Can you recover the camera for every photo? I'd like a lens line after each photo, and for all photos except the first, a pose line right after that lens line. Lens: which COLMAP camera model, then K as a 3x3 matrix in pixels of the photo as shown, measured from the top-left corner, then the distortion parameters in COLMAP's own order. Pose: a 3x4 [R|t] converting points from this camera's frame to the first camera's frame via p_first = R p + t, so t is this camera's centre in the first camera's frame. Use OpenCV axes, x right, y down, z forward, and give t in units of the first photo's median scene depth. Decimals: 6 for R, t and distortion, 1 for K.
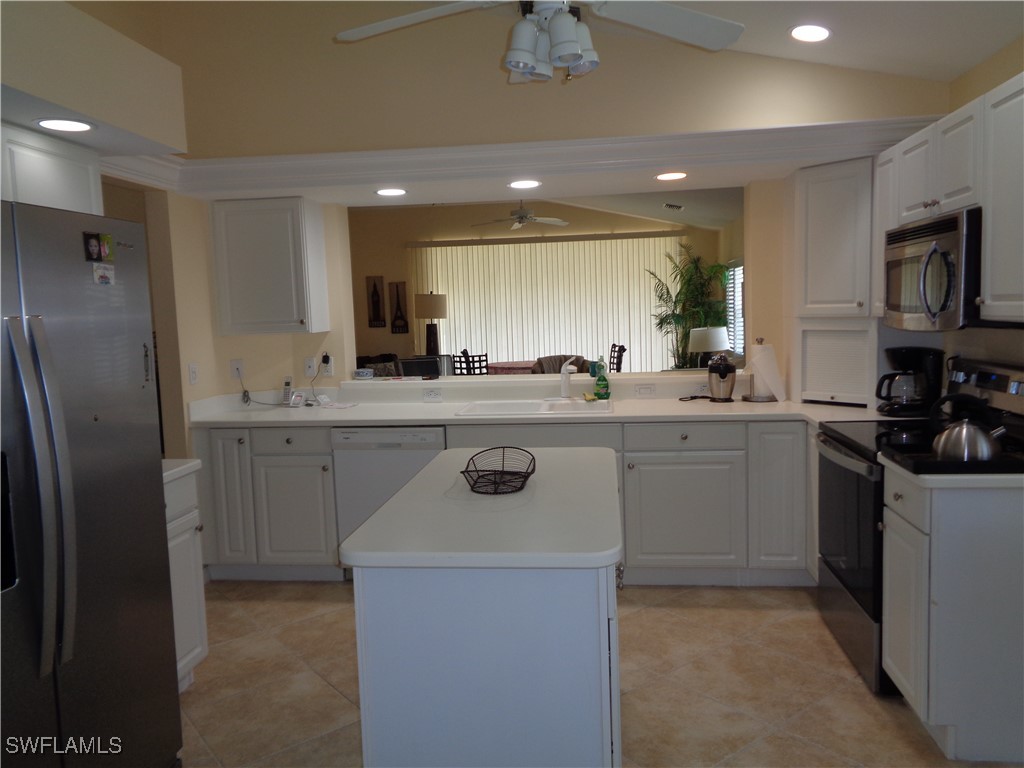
lens RADIAL K [[766.1, 0, 523.6], [0, 766.1, 389.0], [0, 0, 1]] dist [0.002004, -0.000315]
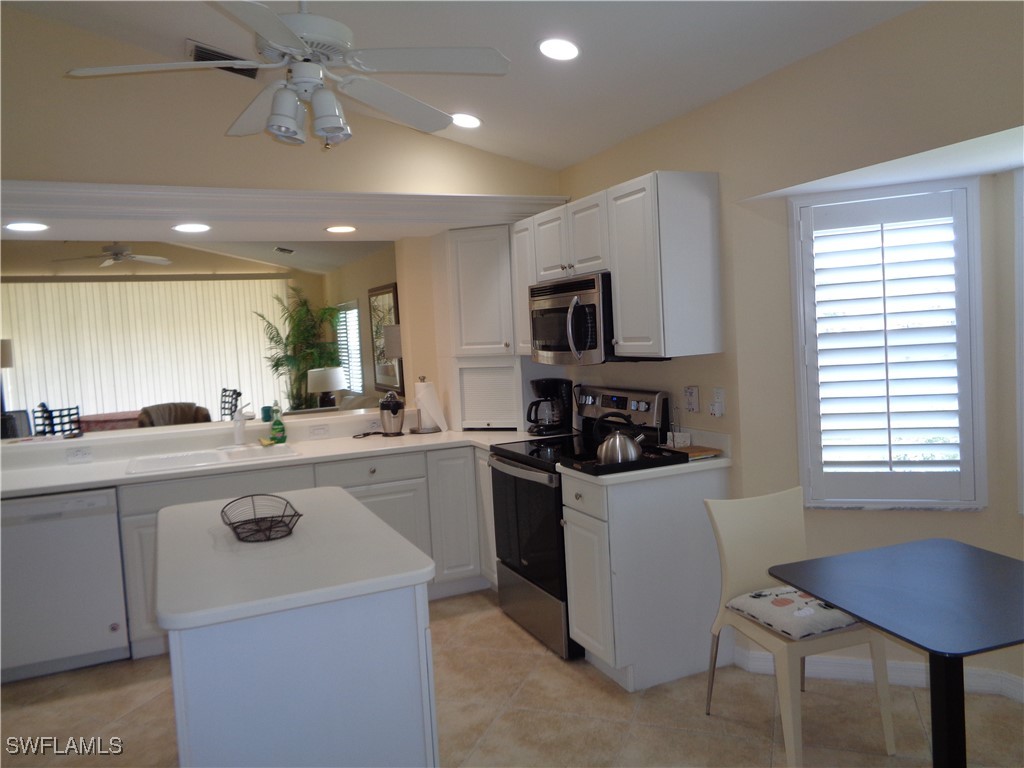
lens RADIAL K [[766.1, 0, 523.6], [0, 766.1, 389.0], [0, 0, 1]] dist [0.002004, -0.000315]
pose [[0.849153, -0.048618, 0.525905, -0.166153], [0.075143, 0.996746, -0.029183, -0.004573], [-0.522774, 0.064299, 0.850043, -0.029701]]
